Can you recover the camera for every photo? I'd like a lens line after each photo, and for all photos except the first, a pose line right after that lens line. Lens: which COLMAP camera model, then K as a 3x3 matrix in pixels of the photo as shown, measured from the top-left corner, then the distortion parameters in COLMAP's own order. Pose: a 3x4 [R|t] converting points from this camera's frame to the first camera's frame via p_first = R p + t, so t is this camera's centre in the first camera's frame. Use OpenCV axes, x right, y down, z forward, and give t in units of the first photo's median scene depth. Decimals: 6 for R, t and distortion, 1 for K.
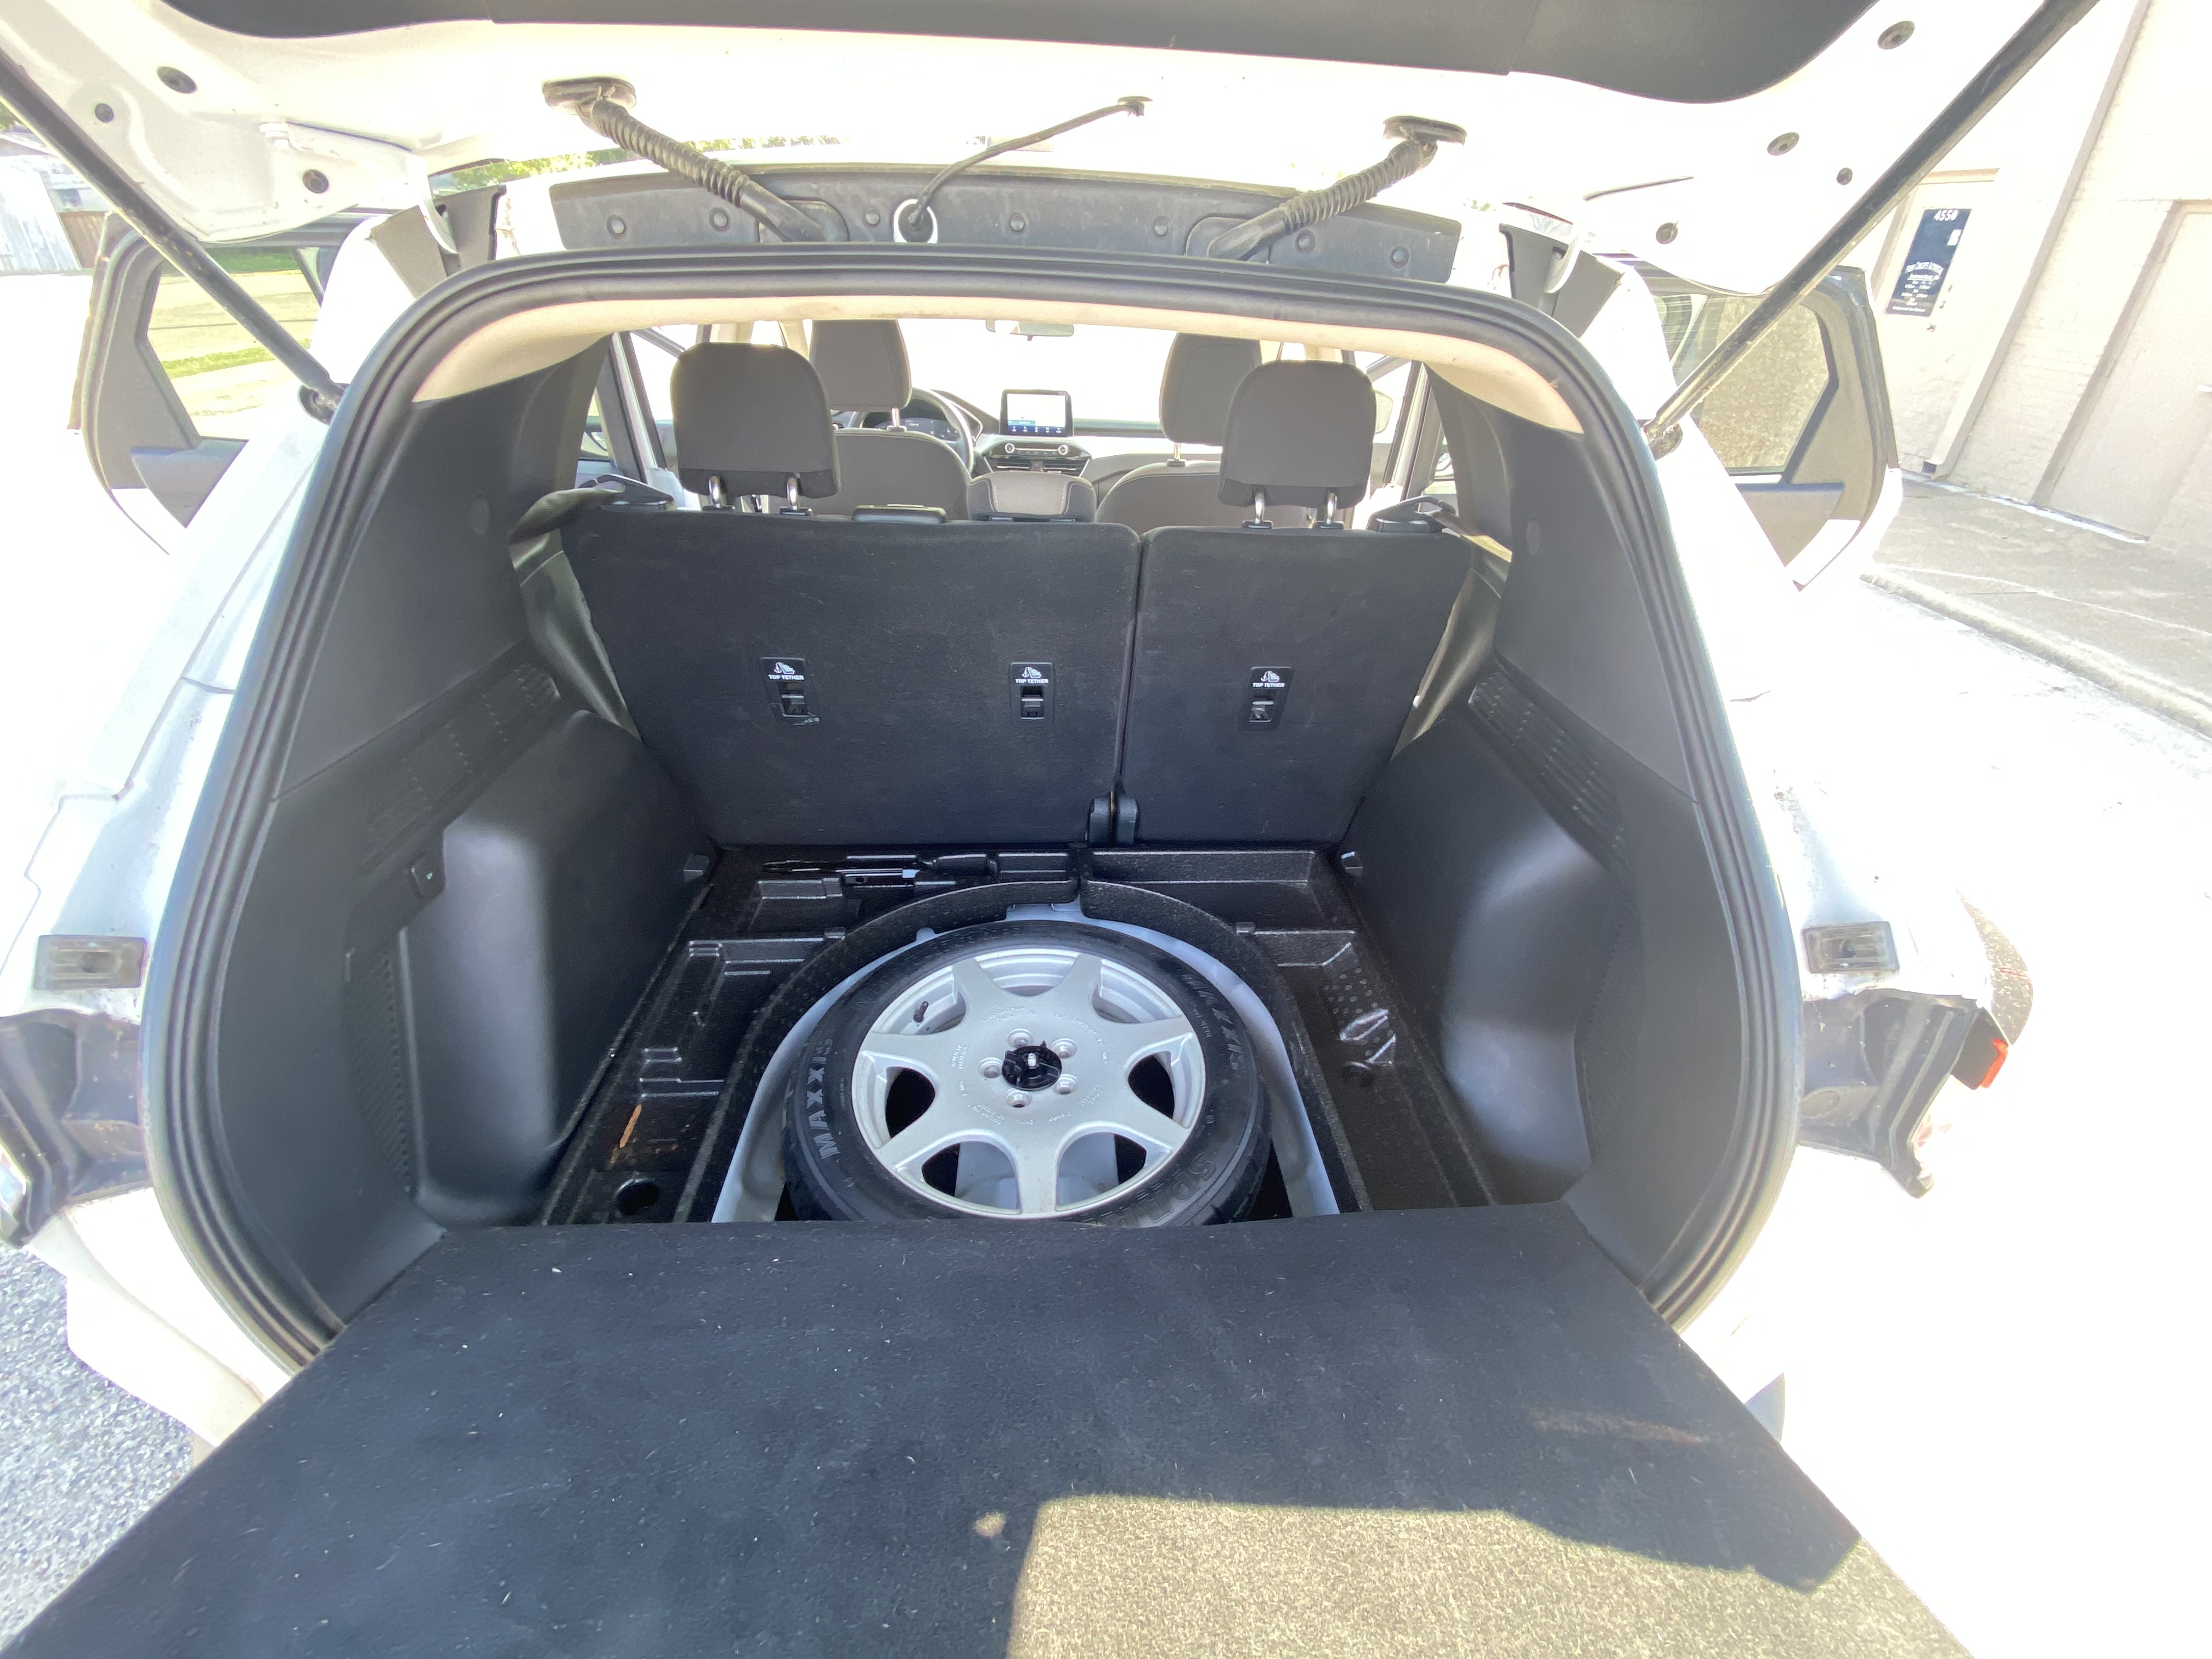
lens RADIAL K [[895.9, 0, 1062.7], [0, 895.9, 833.2], [0, 0, 1]] dist [0.002736, -0.012600]
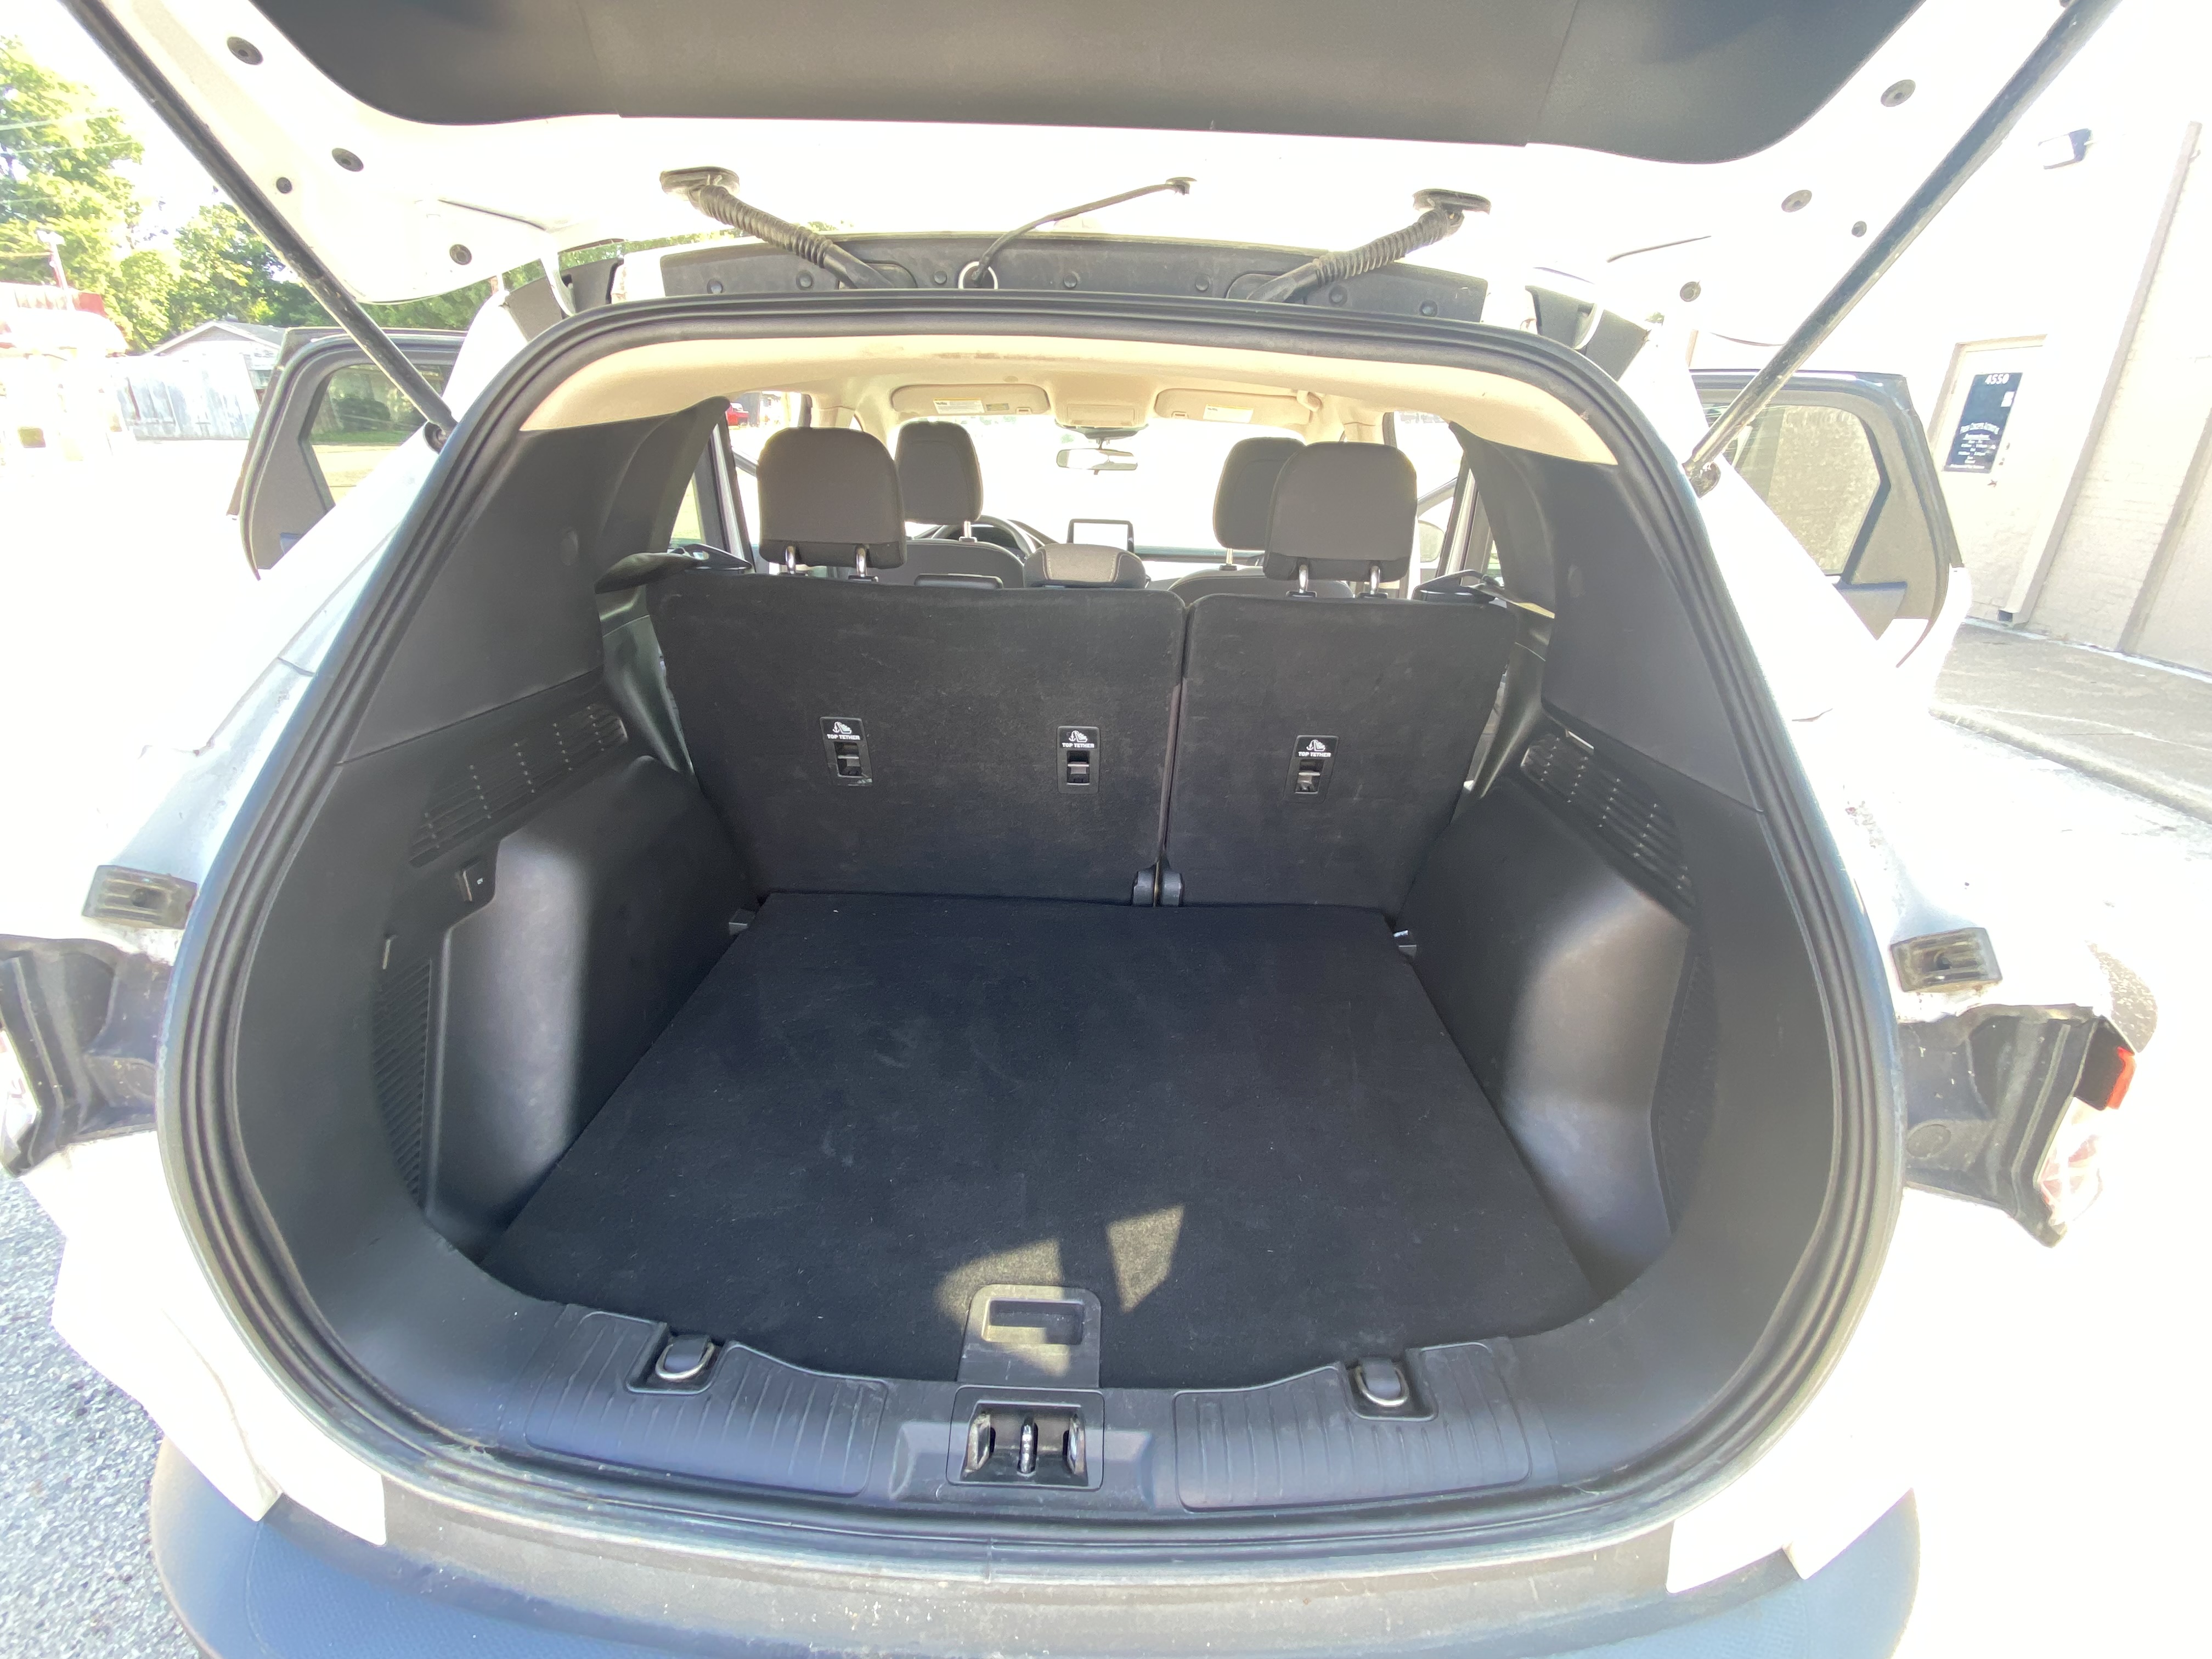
lens RADIAL K [[890.4, 0, 1064.0], [0, 890.4, 828.9], [0, 0, 1]] dist [0.011334, -0.015971]
pose [[0.997339, 0.031050, -0.065962, 0.029358], [-0.040977, 0.987076, -0.154923, 0.128711], [0.060300, 0.157213, 0.985722, 0.021651]]
